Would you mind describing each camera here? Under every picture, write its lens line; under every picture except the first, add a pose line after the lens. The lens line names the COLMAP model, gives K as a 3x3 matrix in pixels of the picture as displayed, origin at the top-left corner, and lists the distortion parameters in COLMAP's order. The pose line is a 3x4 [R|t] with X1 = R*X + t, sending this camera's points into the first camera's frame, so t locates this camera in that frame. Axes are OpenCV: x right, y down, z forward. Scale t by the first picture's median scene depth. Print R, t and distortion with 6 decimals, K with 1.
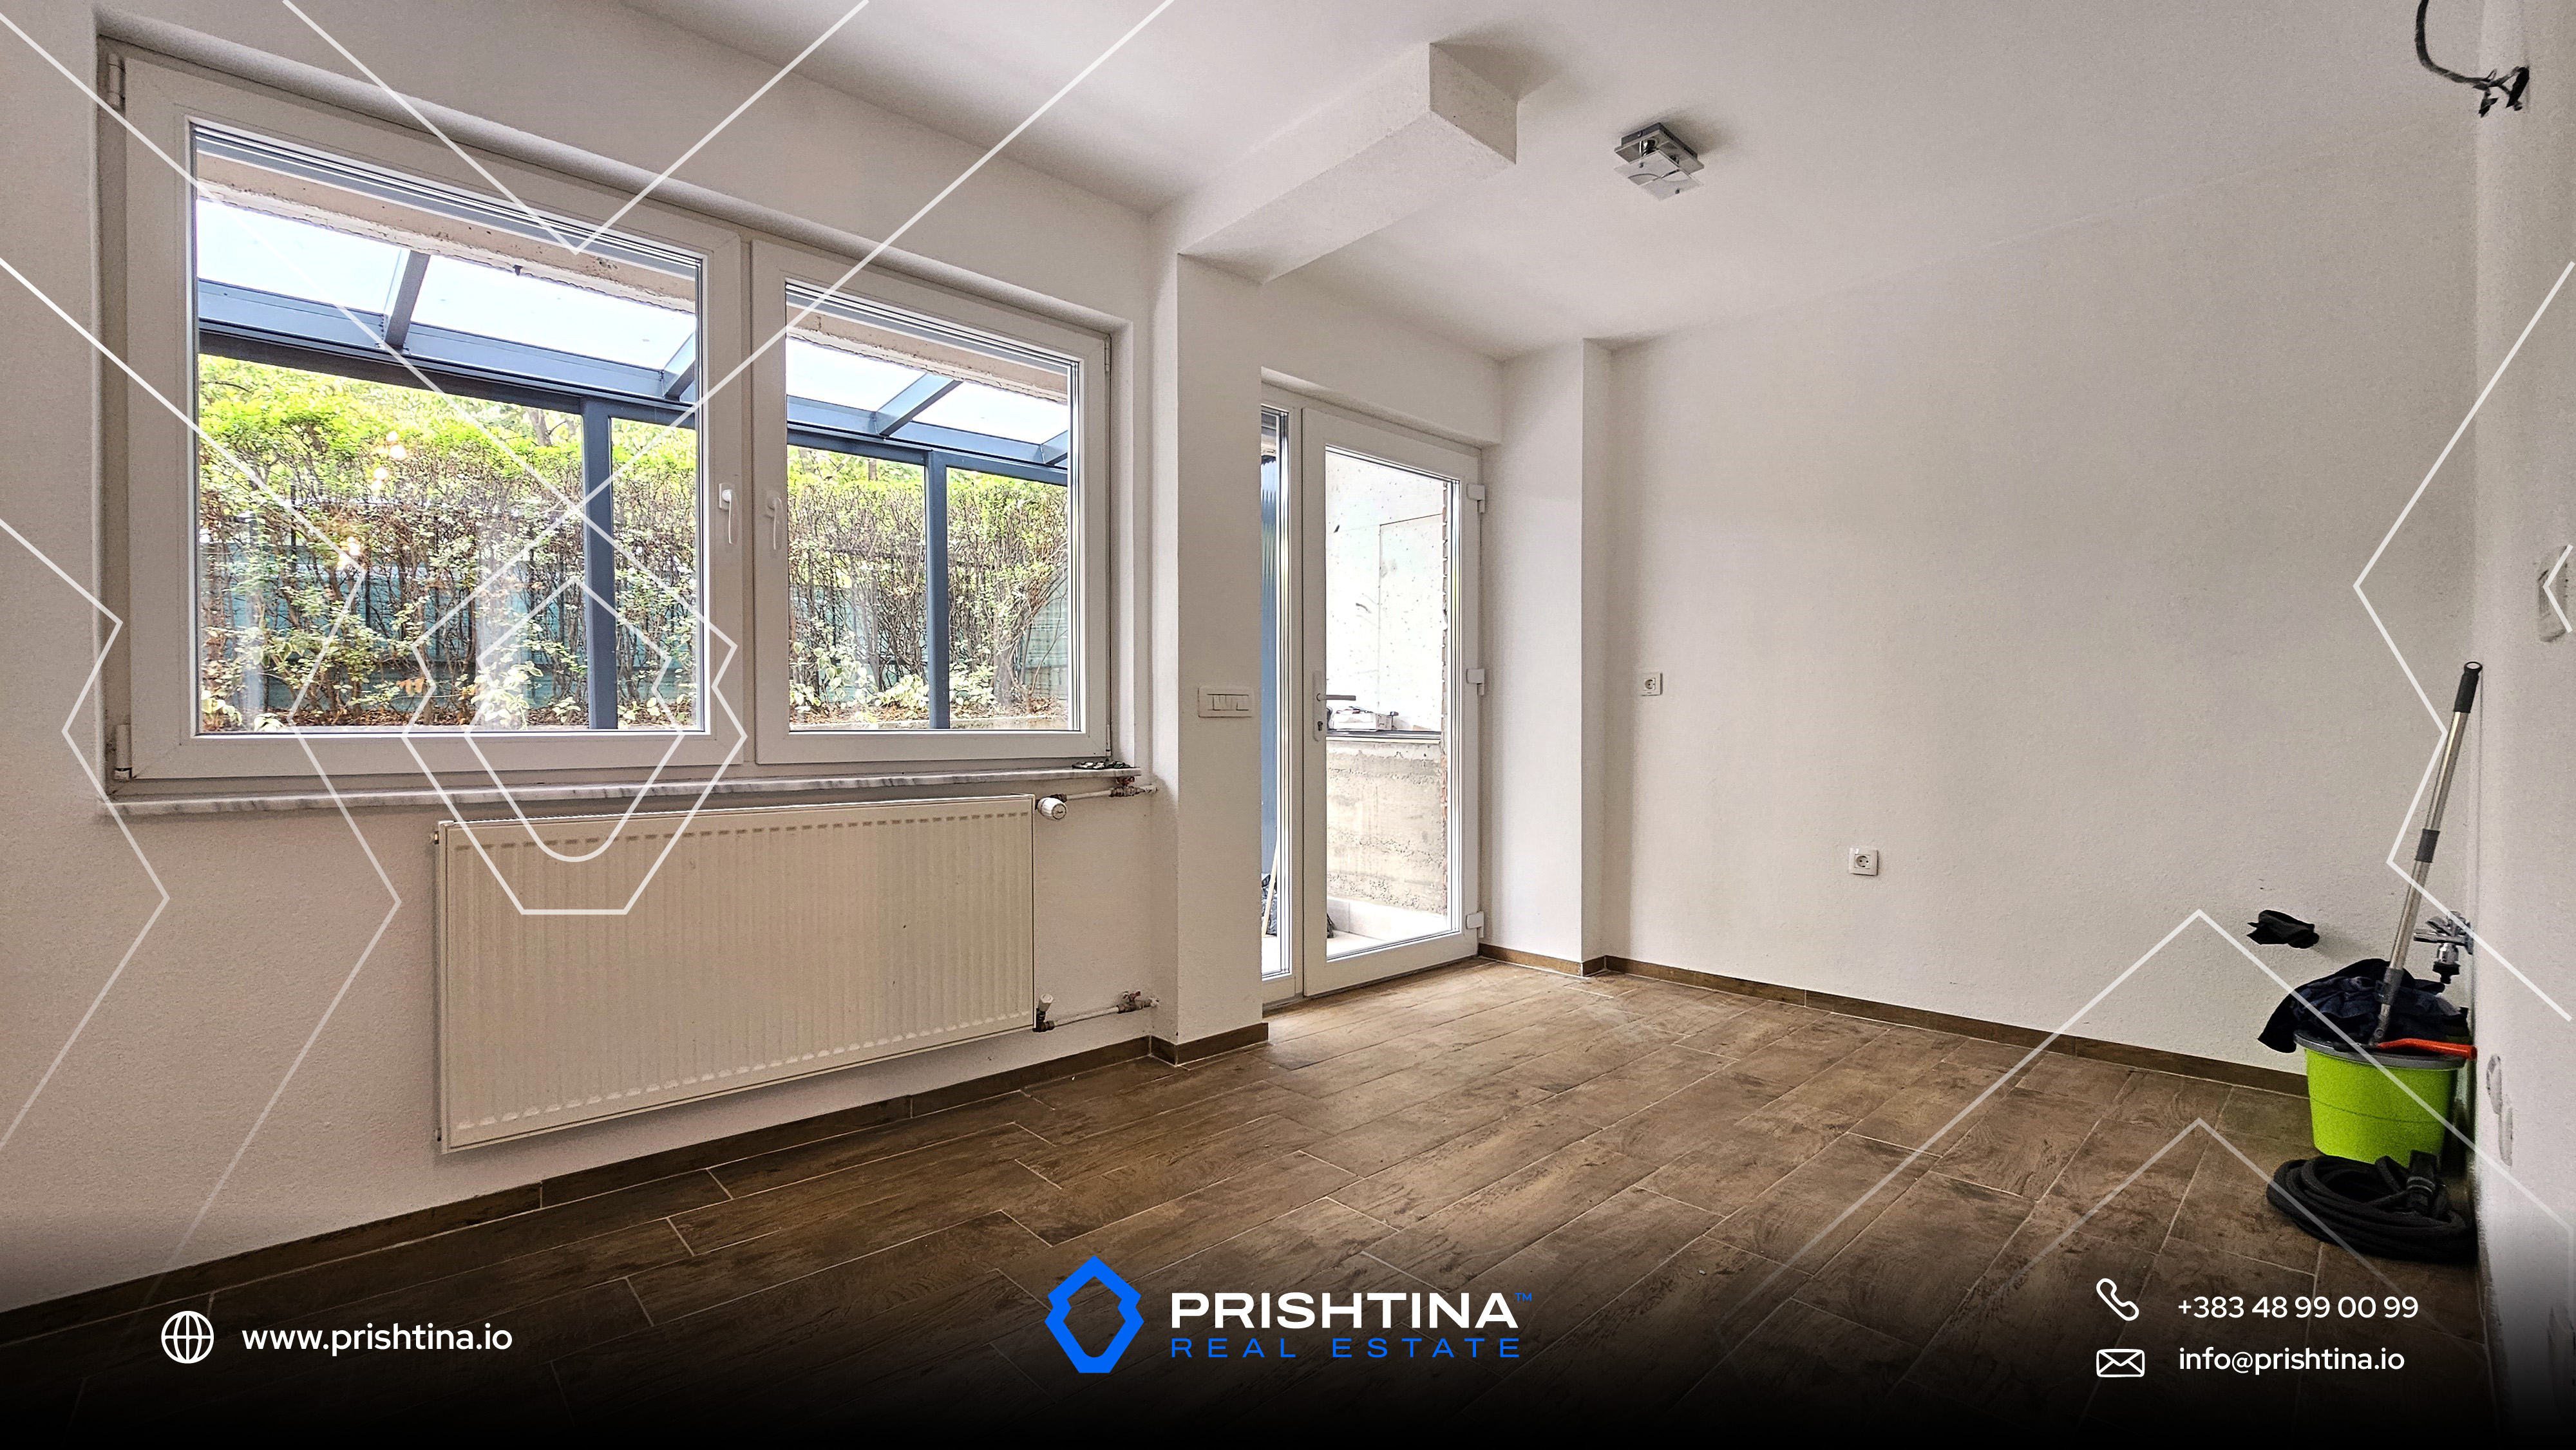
lens RADIAL K [[1046.3, 0, 1288.3], [0, 1046.3, 740.4], [0, 0, 1]] dist [-0.000869, -0.000095]
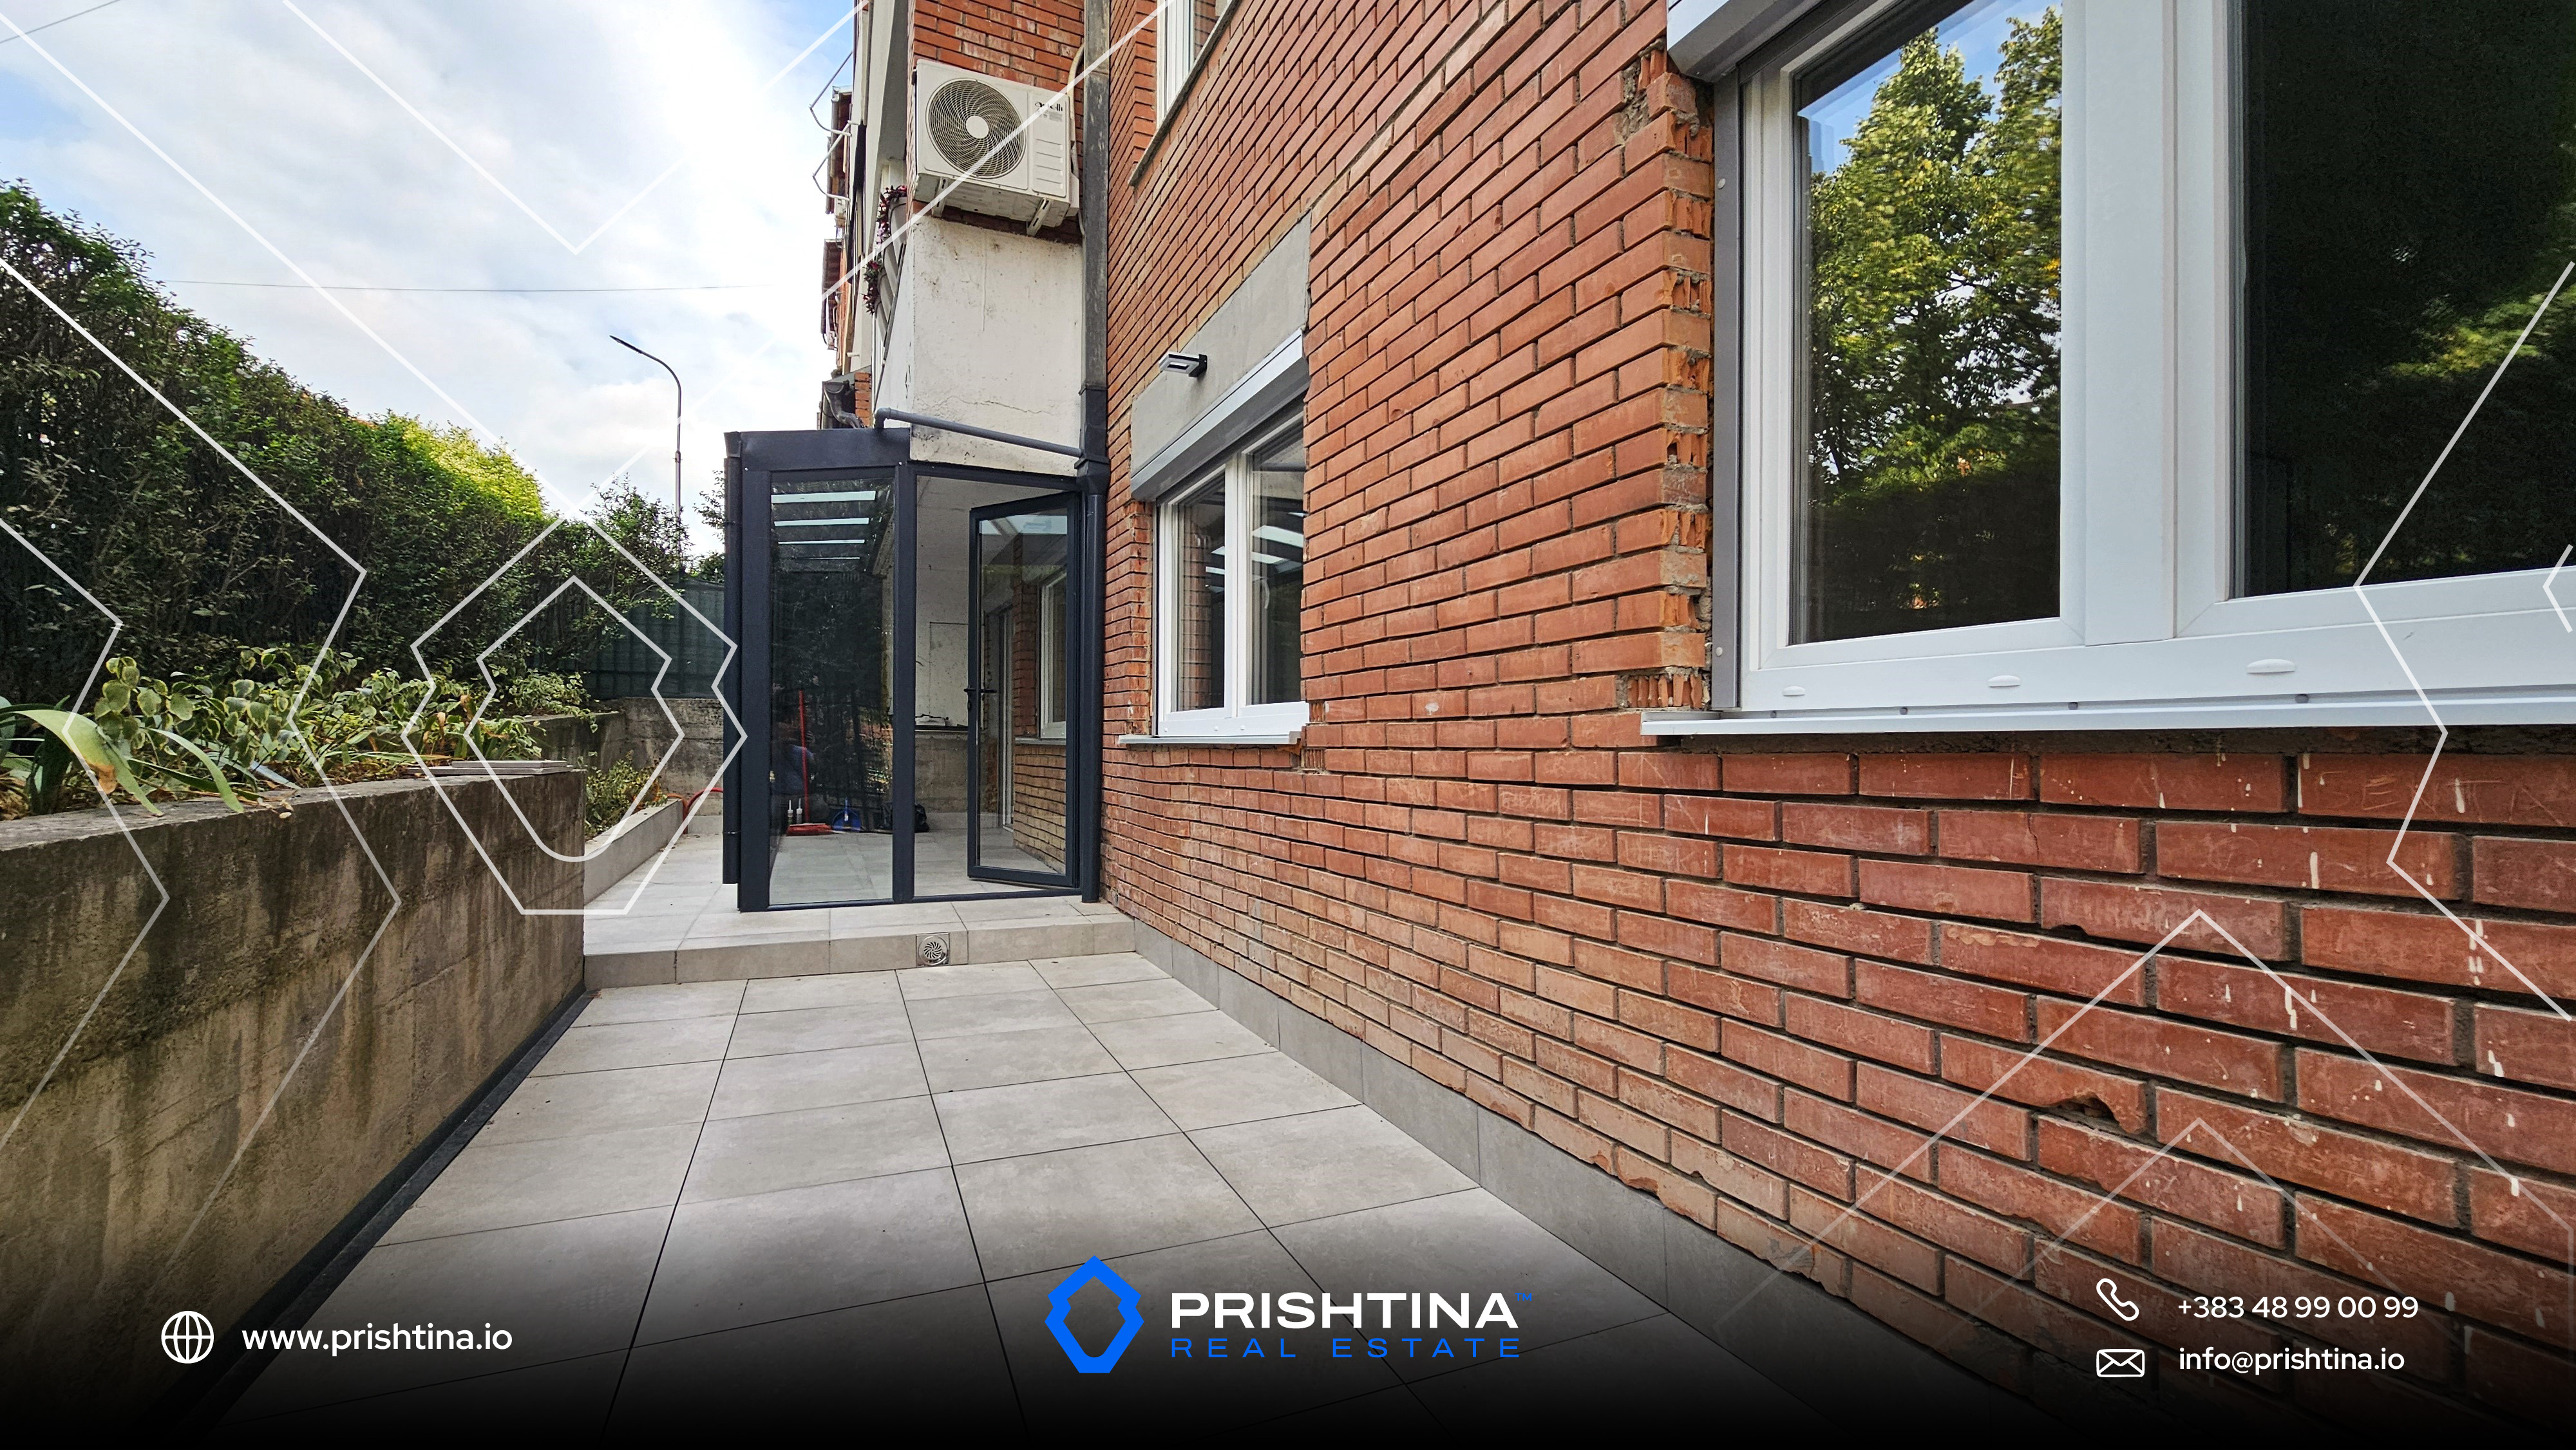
lens RADIAL K [[1046.3, 0, 1285.9], [0, 1046.3, 729.7], [0, 0, 1]] dist [-0.000869, -0.000095]
pose [[0.318740, 0.008517, 0.947804, -1.632303], [-0.001397, 0.999963, -0.008516, 0.012703], [-0.947841, 0.001390, 0.318740, -0.276623]]
